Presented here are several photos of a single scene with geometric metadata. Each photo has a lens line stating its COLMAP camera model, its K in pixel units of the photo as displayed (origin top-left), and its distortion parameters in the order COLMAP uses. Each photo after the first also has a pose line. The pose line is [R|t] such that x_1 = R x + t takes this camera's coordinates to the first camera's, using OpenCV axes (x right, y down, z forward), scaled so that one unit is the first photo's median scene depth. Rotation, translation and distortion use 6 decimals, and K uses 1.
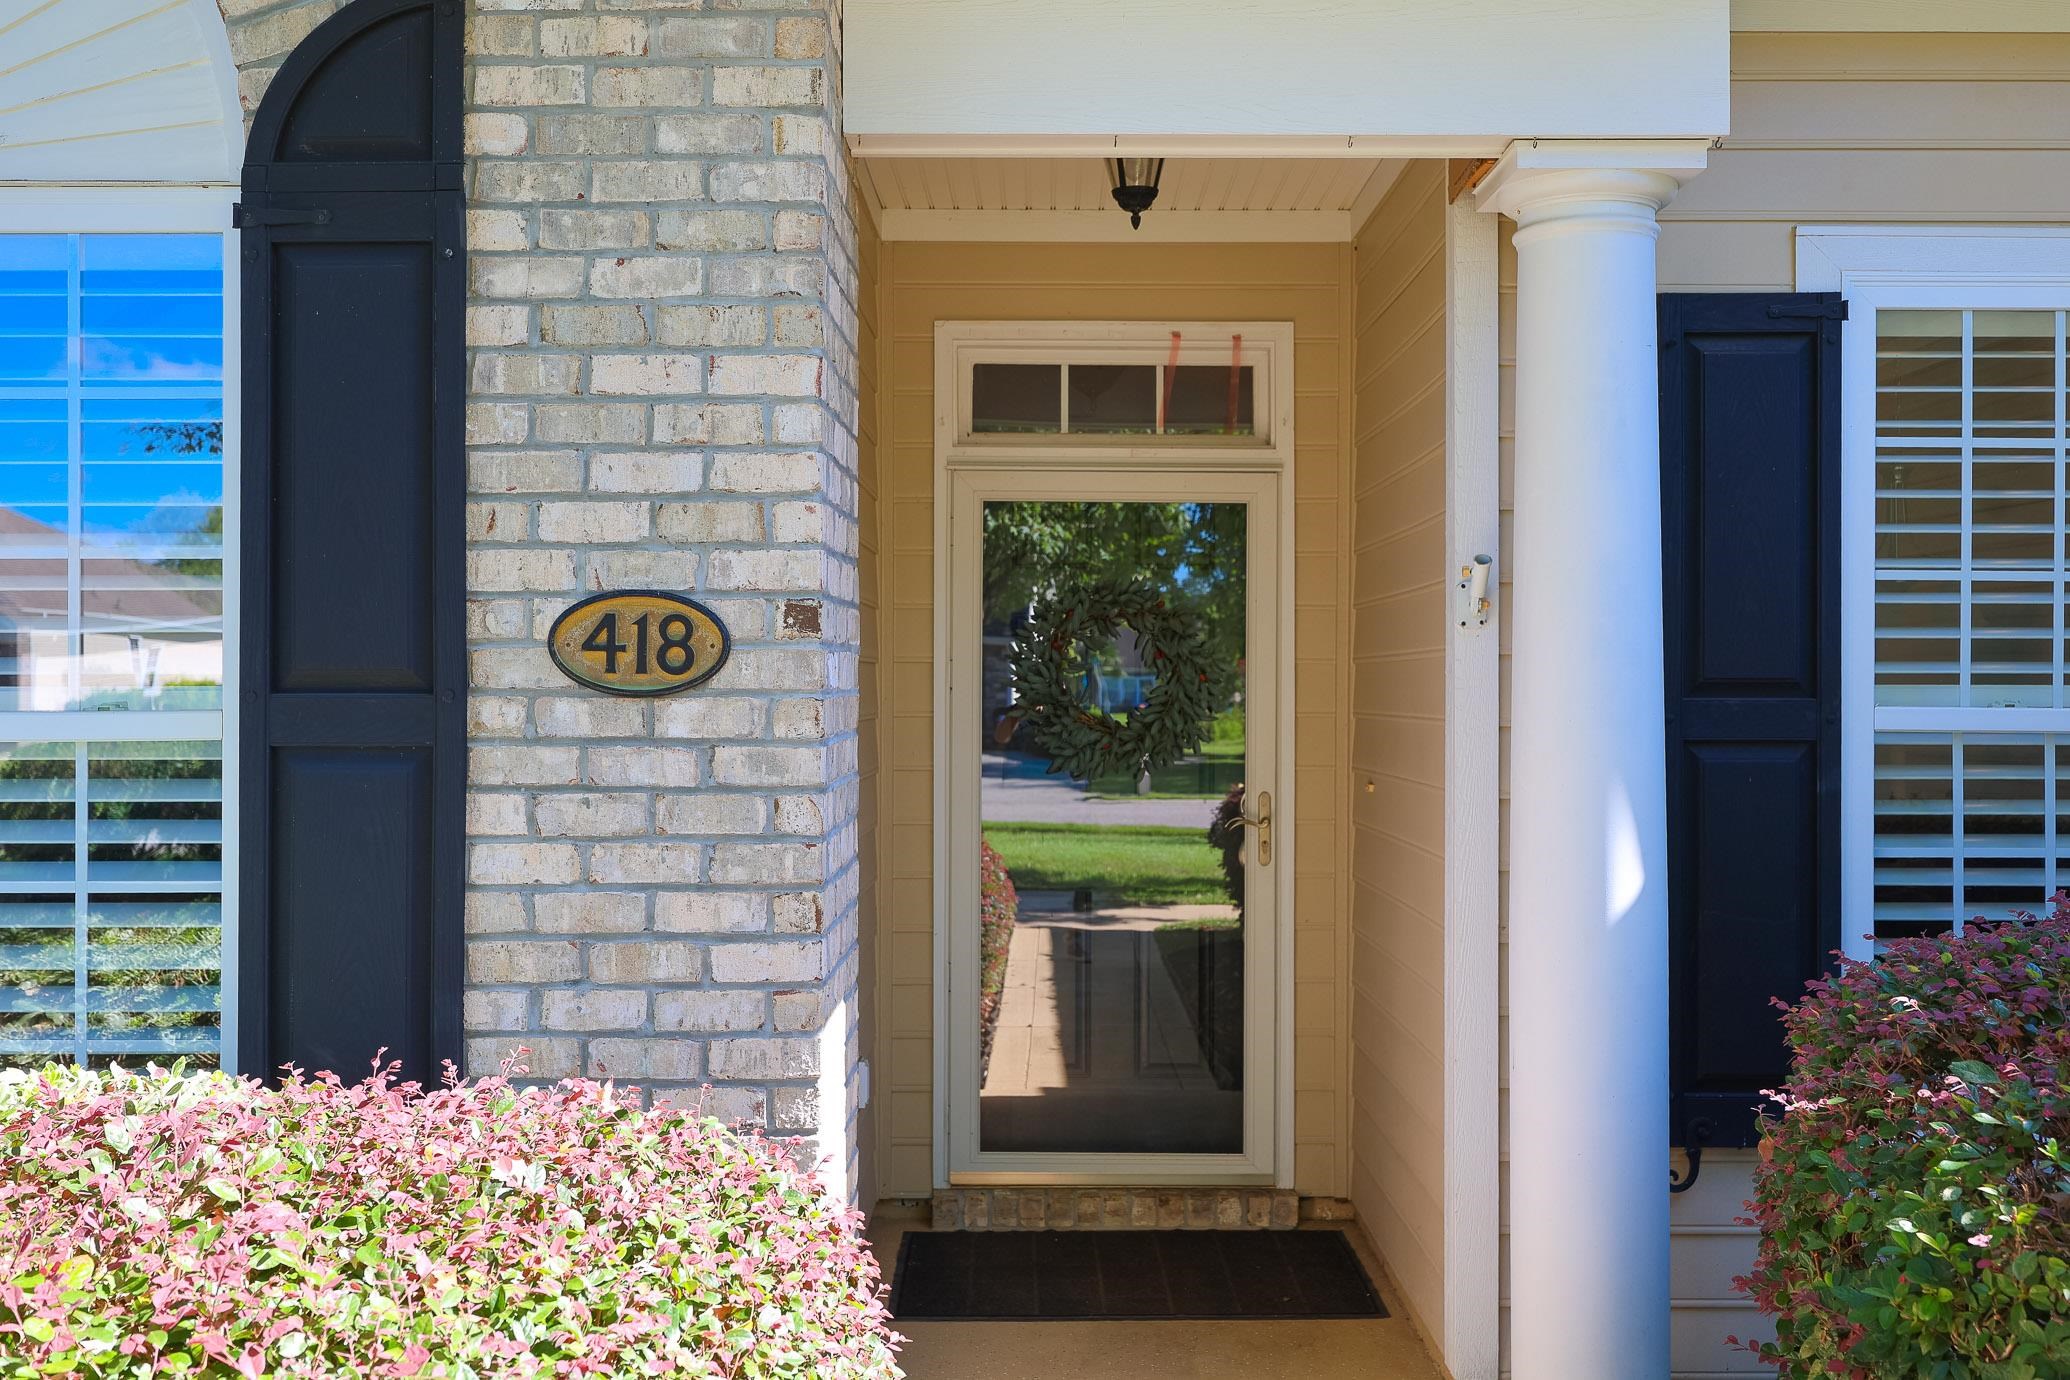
lens RADIAL K [[2047.8, 0, 1035.5], [0, 2047.8, 693.6], [0, 0, 1]] dist [-0.018463, 0.000000]
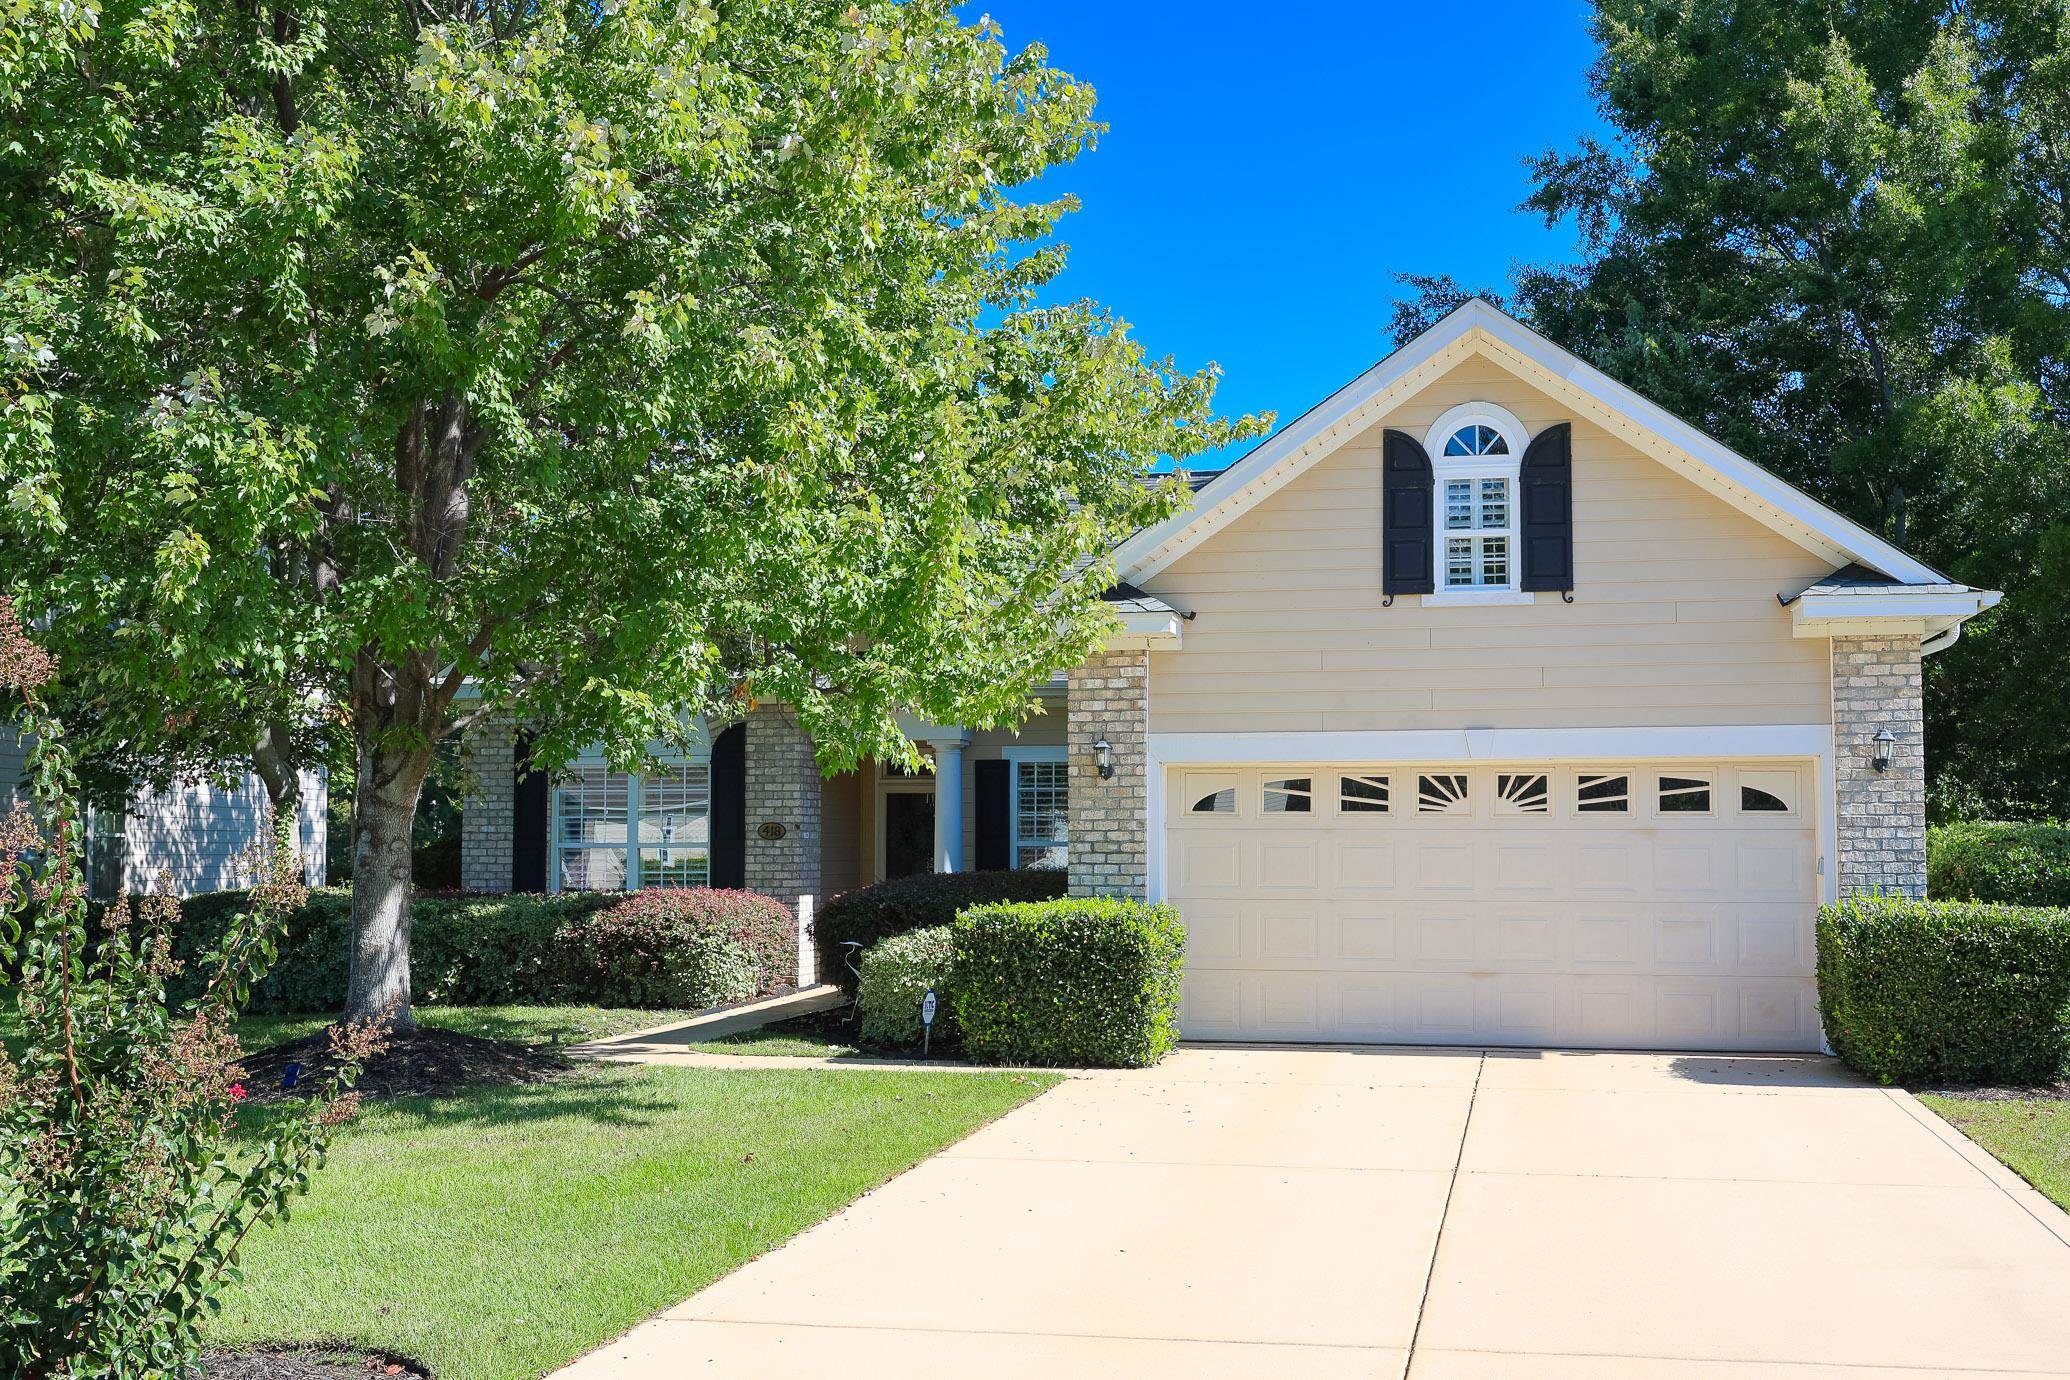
lens RADIAL K [[2047.8, 0, 1034.9], [0, 2047.8, 691.5], [0, 0, 1]] dist [-0.018463, 0.000000]
pose [[0.970486, -0.018752, -0.240428, 2.047088], [0.003343, 0.997923, -0.064338, -0.044855], [0.241135, 0.061636, 0.968532, -4.758849]]
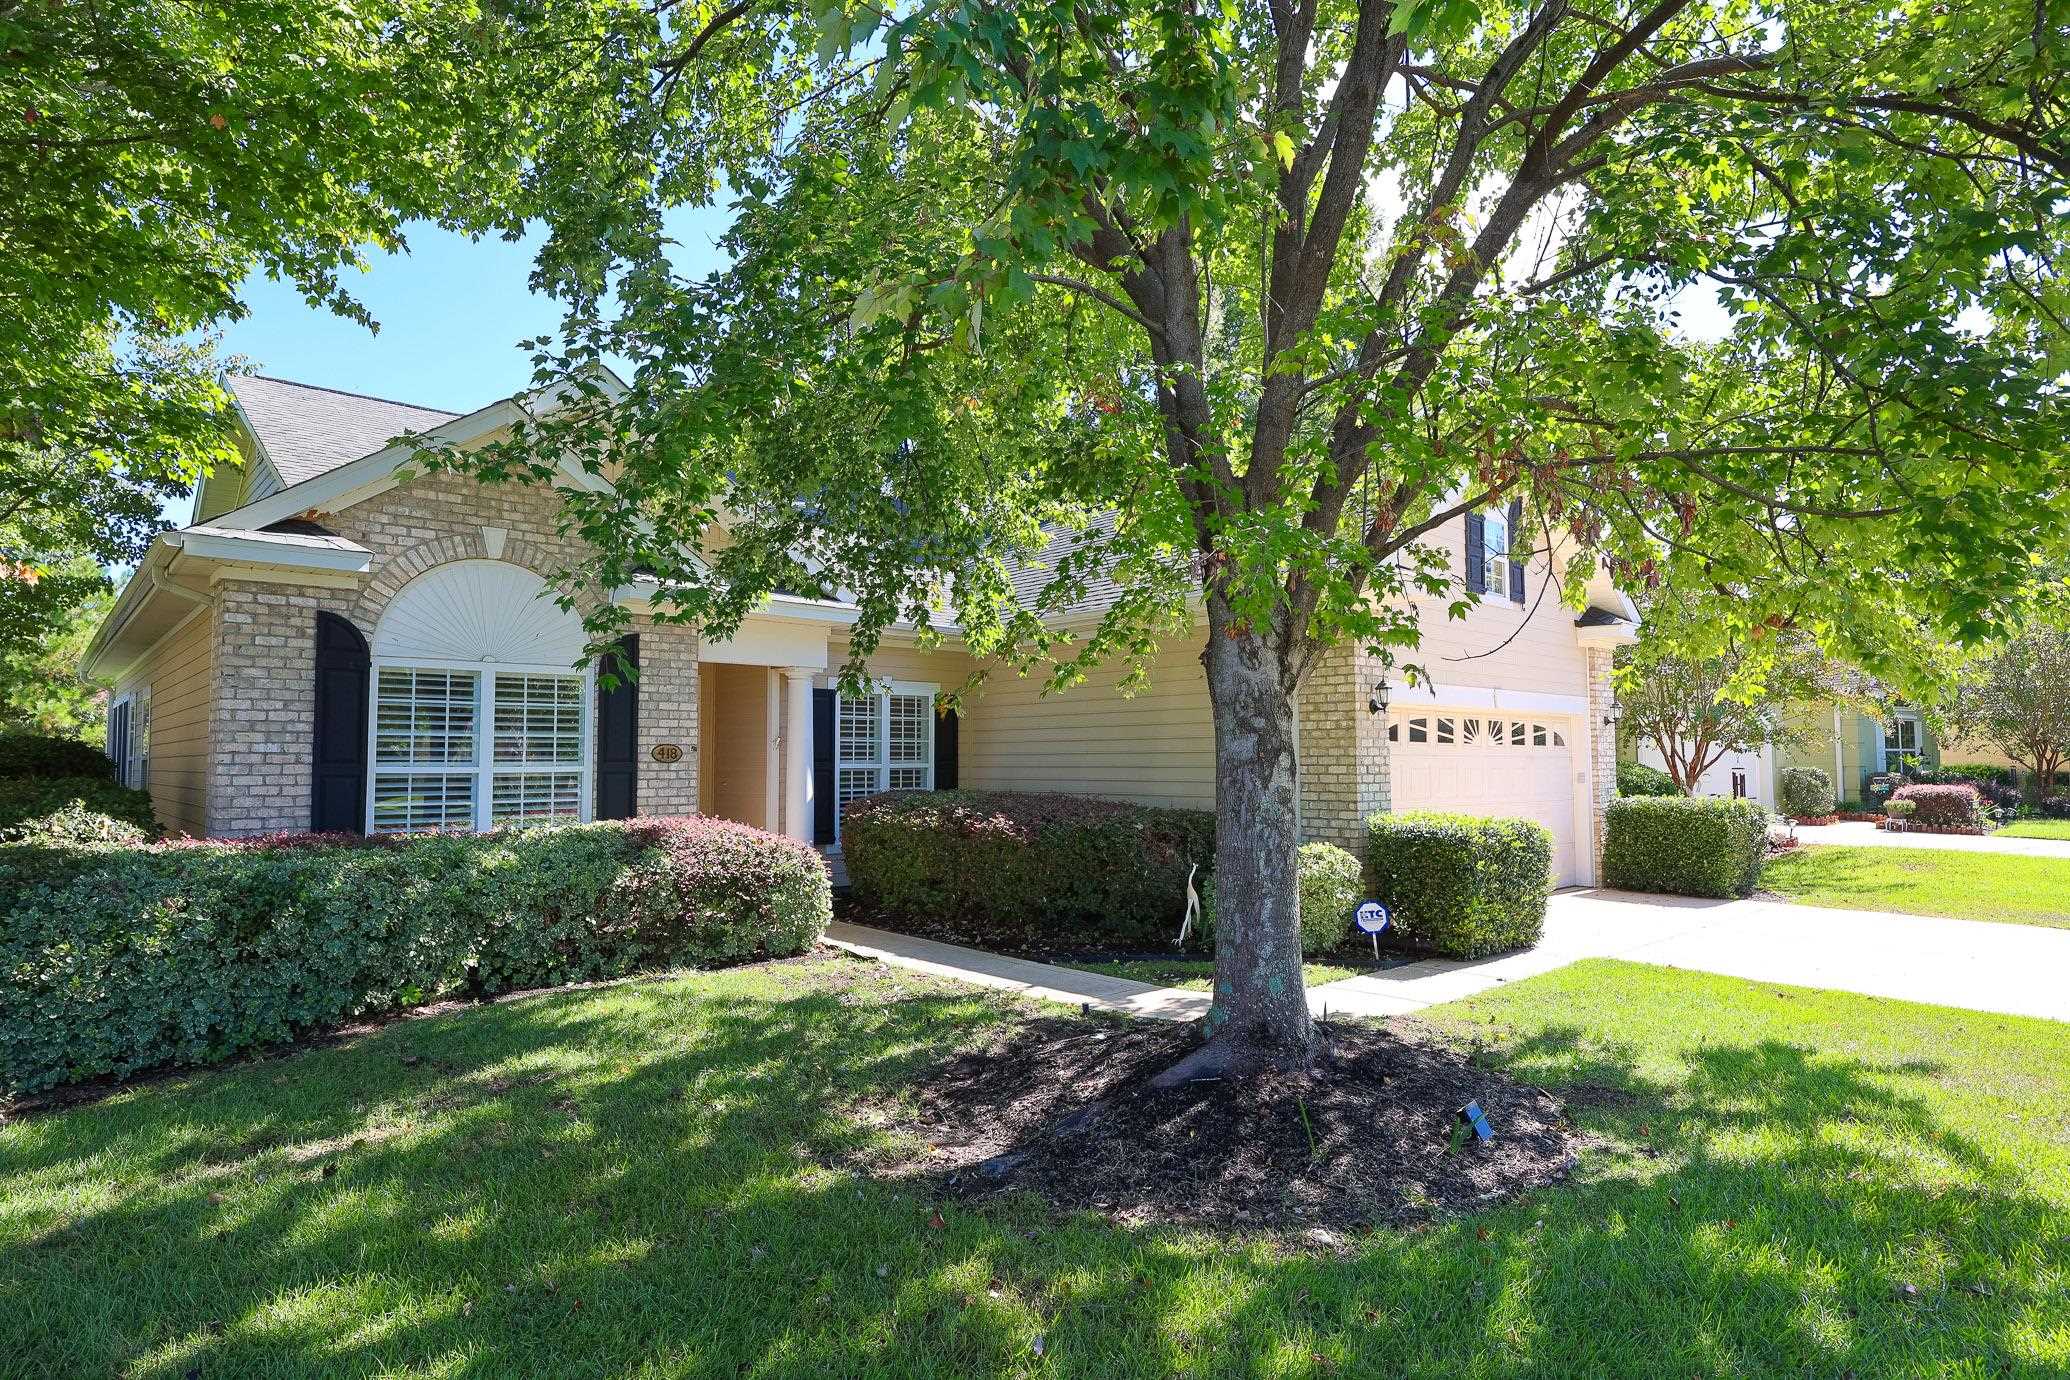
lens RADIAL K [[1118.5, 0, 1040.1], [0, 1118.5, 692.7], [0, 0, 1]] dist [-0.001509, 0.000039]
pose [[0.742892, 0.041324, 0.668134, -1.506961], [-0.005243, 0.998421, -0.055922, -0.024984], [-0.669391, 0.038041, 0.741936, -2.008656]]
